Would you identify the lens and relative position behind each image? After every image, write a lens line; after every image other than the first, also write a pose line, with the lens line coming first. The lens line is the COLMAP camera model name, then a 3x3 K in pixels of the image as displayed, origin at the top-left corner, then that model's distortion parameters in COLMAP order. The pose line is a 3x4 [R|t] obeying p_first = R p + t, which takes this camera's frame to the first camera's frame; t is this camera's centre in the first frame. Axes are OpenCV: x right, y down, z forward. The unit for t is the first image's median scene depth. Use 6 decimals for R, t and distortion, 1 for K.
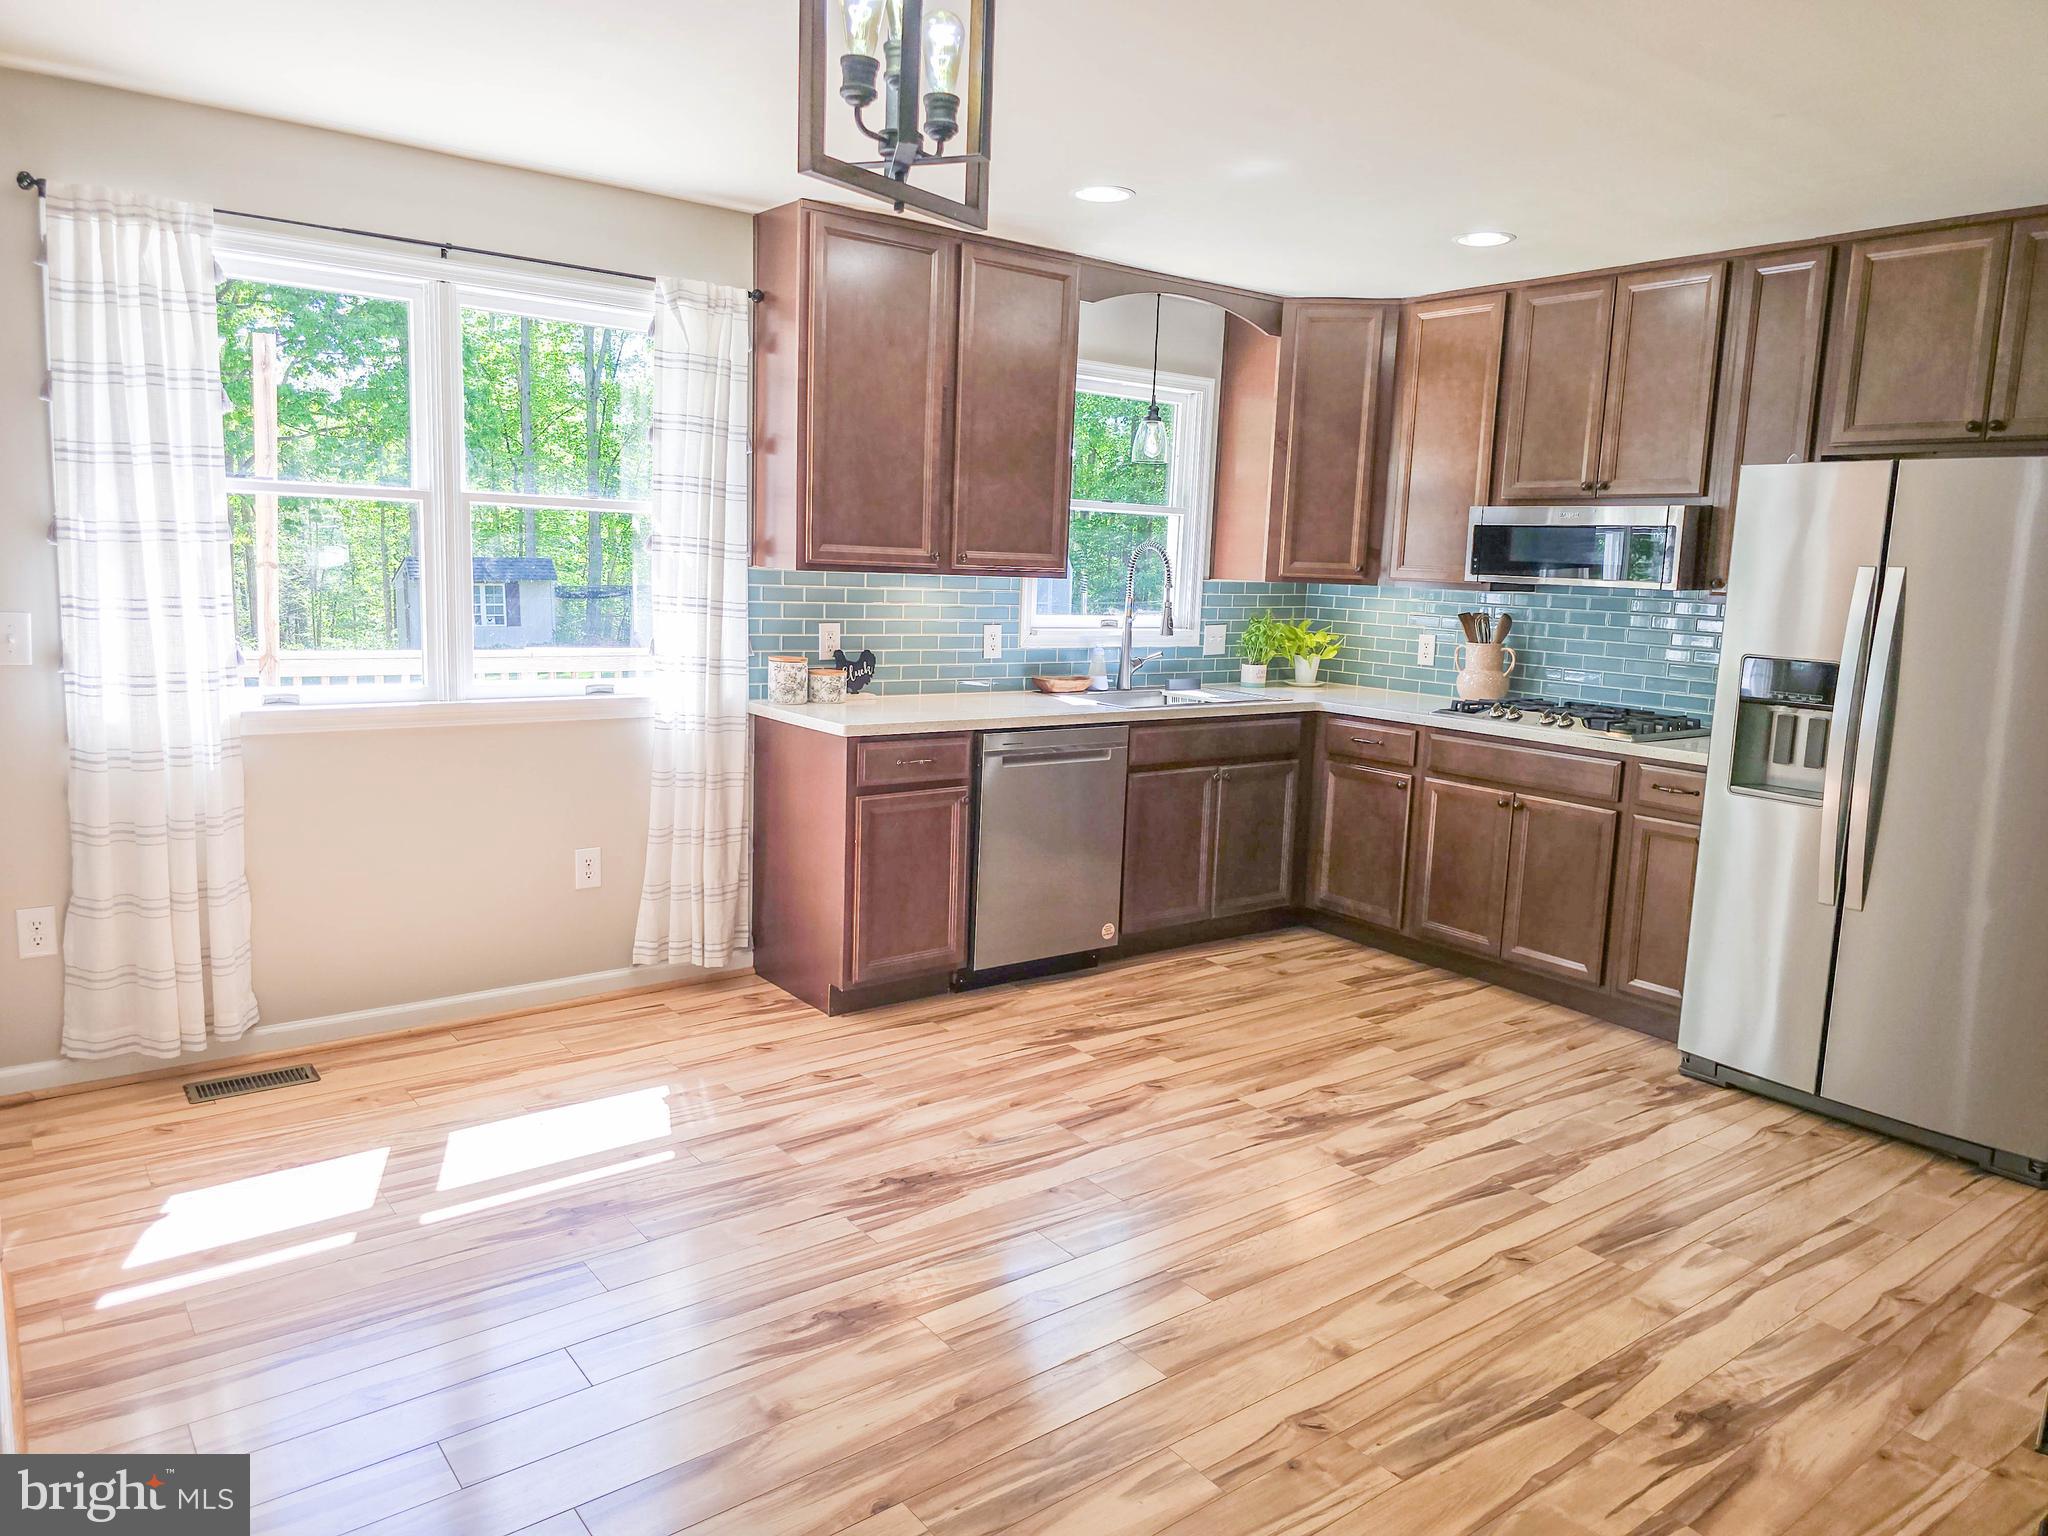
lens RADIAL K [[1368.0, 0, 1033.4], [0, 1368.0, 756.2], [0, 0, 1]] dist [0.051691, -0.047341]
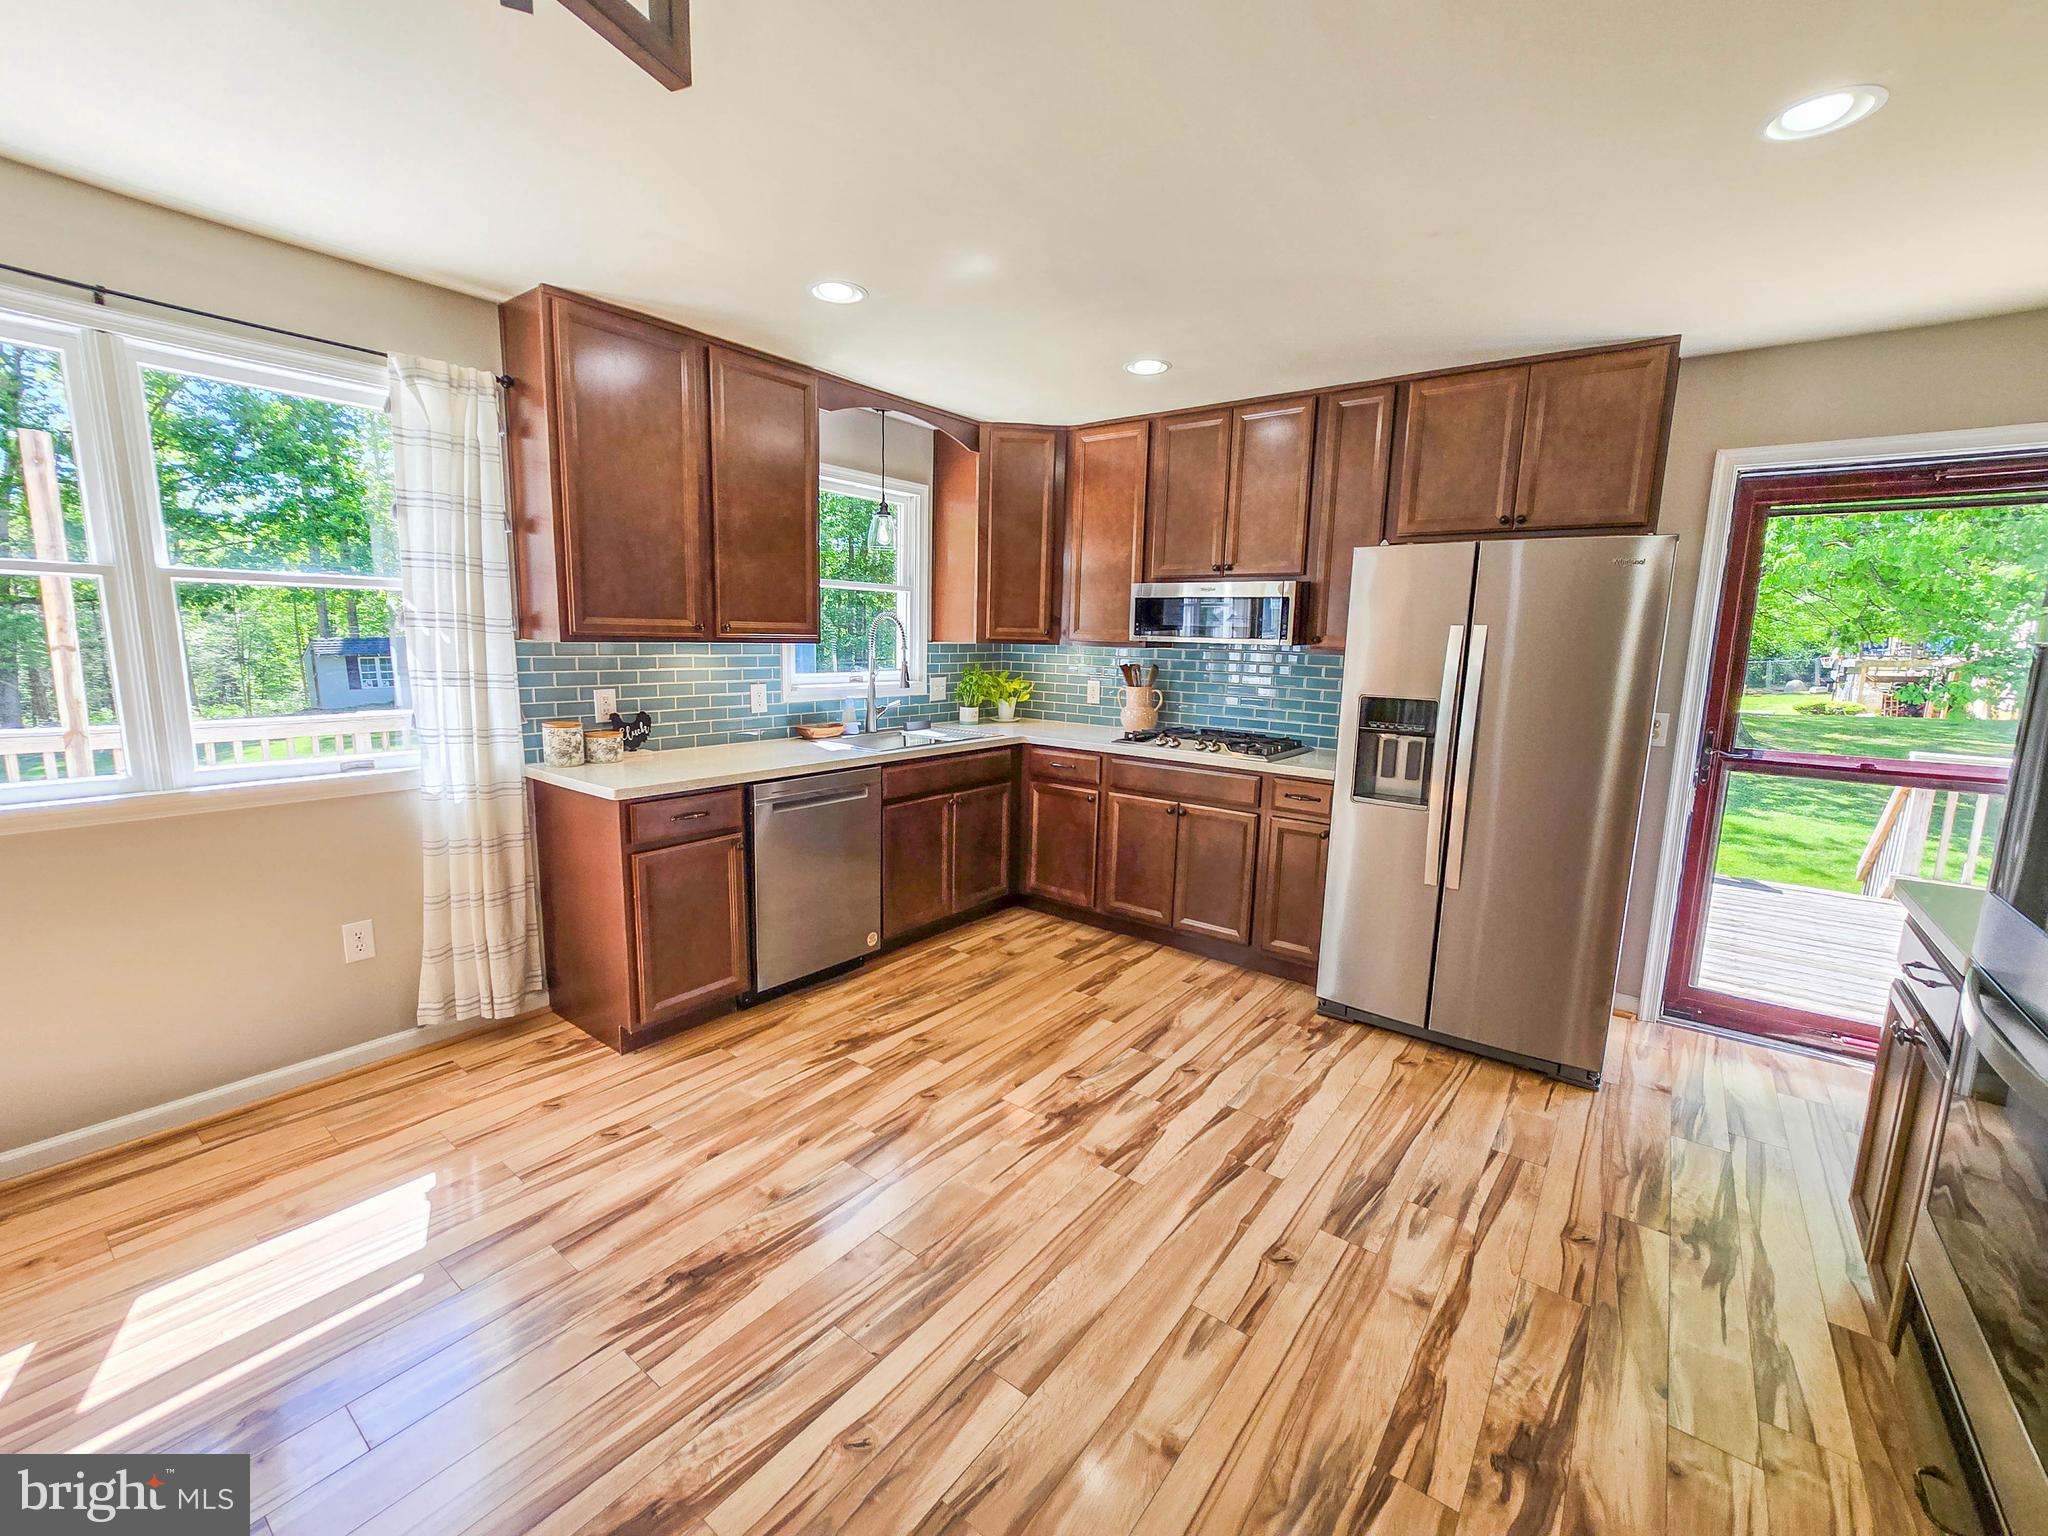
lens RADIAL K [[849.3, 0, 1000.1], [0, 849.3, 772.4], [0, 0, 1]] dist [-0.003112, 0.000078]
pose [[0.970832, -0.055057, 0.233355, -0.002247], [0.049376, 0.998326, 0.030122, -0.037902], [-0.234623, -0.017722, 0.971925, 0.277828]]
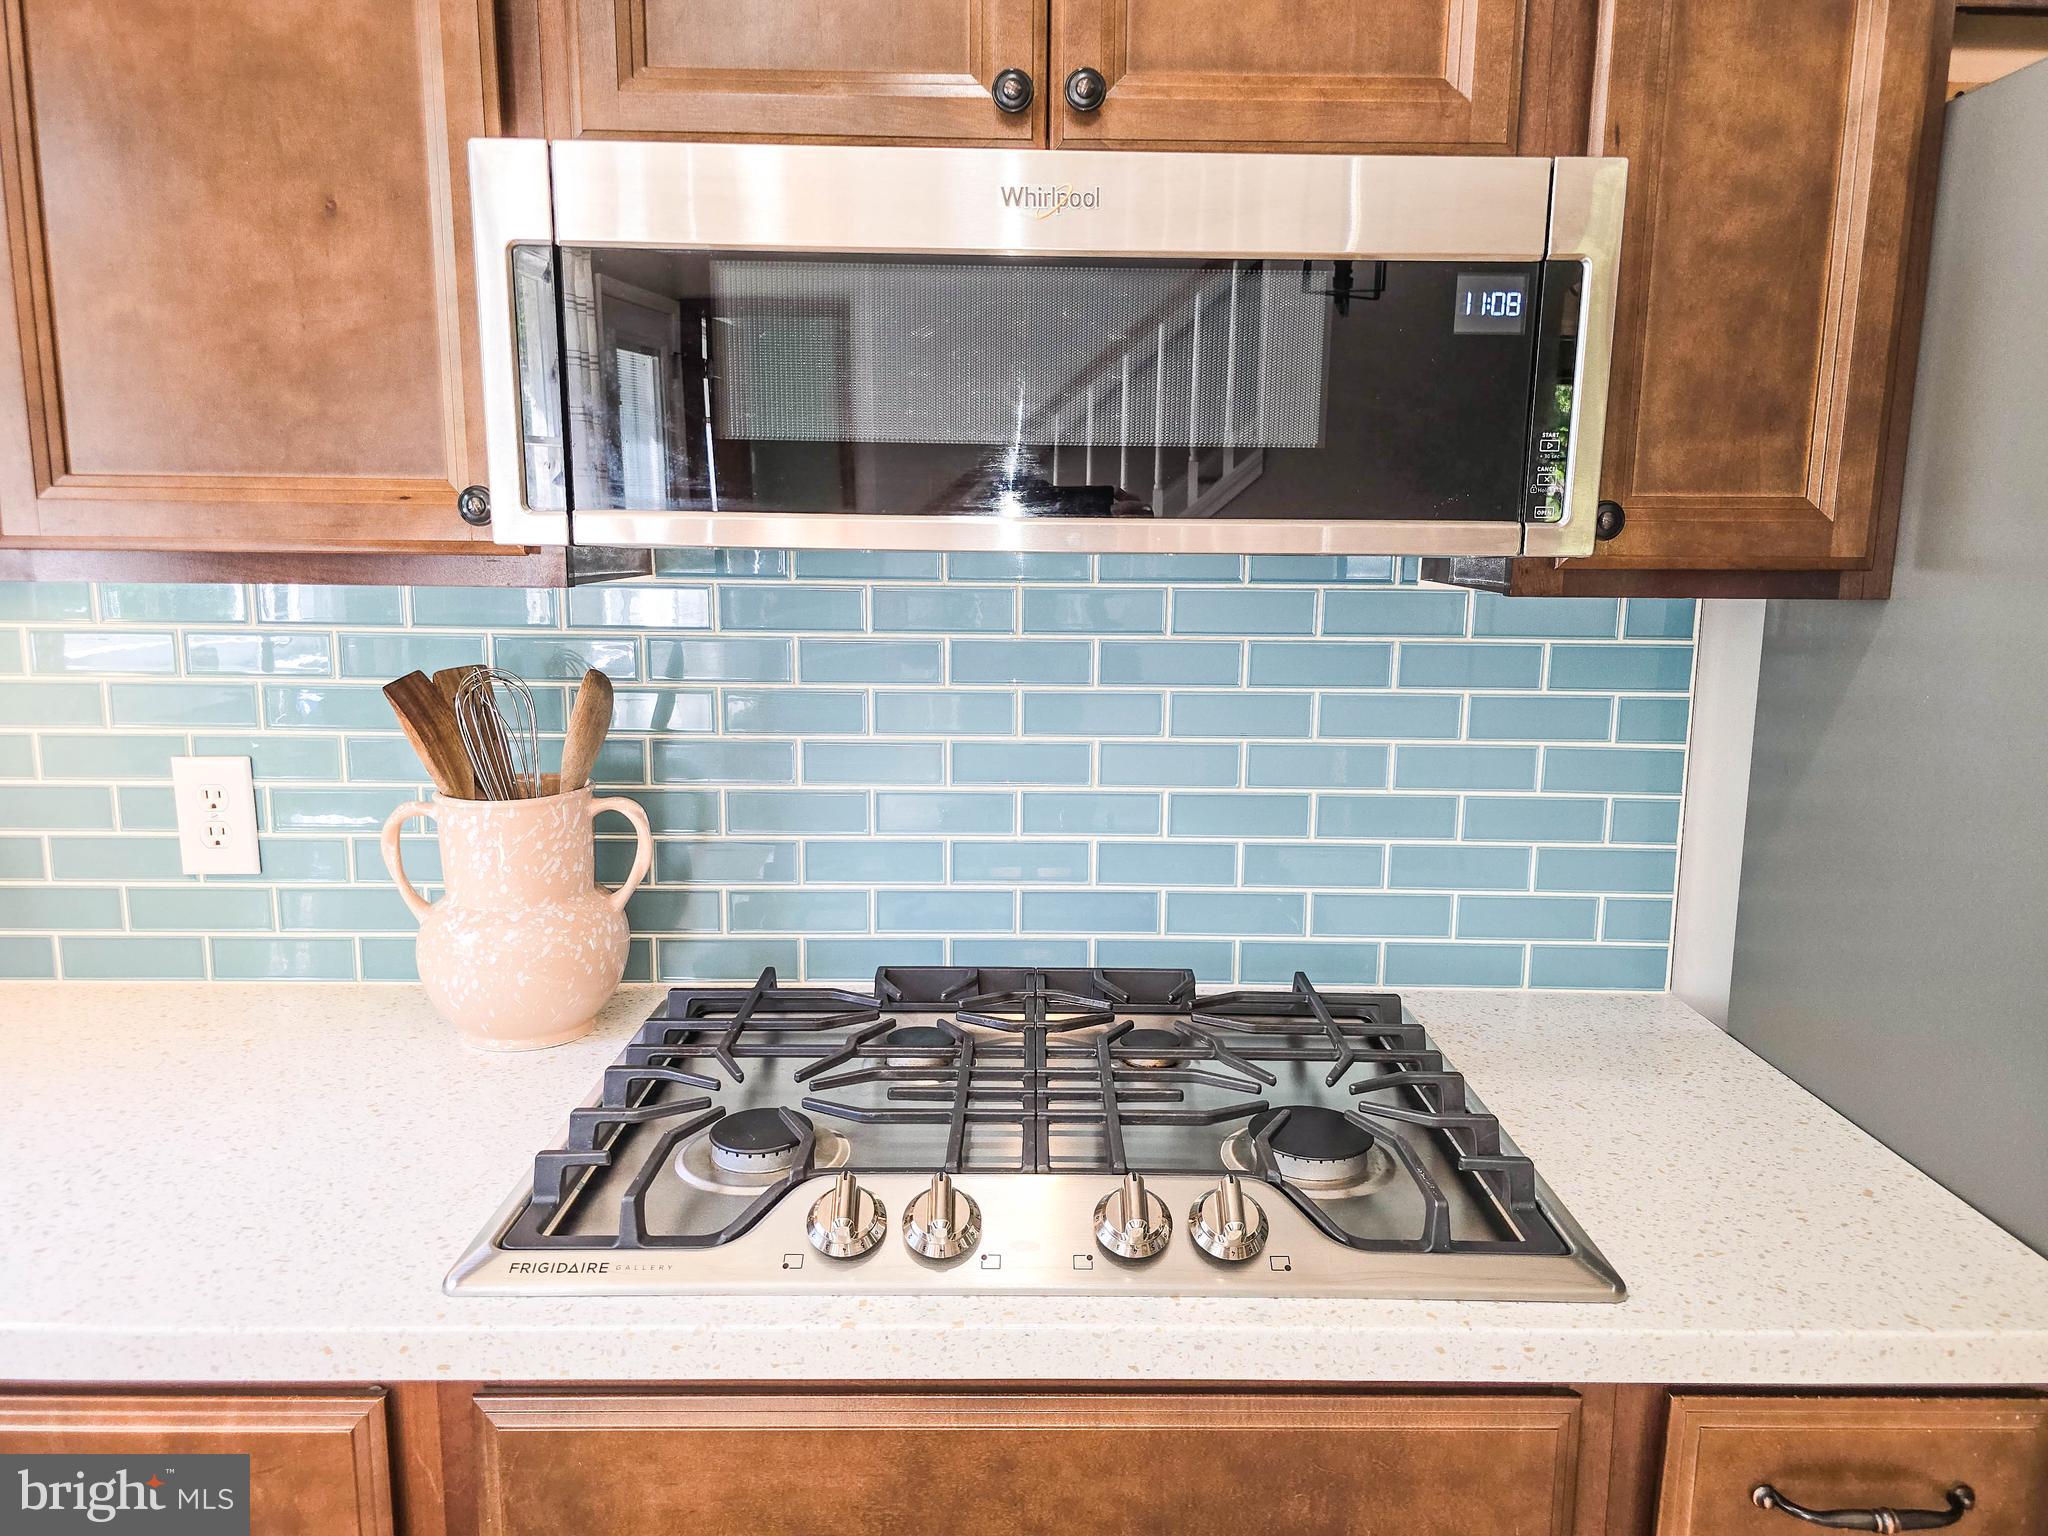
lens RADIAL K [[1368.0, 0, 1039.6], [0, 1368.0, 747.2], [0, 0, 1]] dist [0.051691, -0.047341]
pose [[0.613988, -0.153047, 0.774336, 0.240432], [0.133183, 0.987043, 0.089485, -0.121779], [-0.777998, 0.048186, 0.626416, 0.946132]]
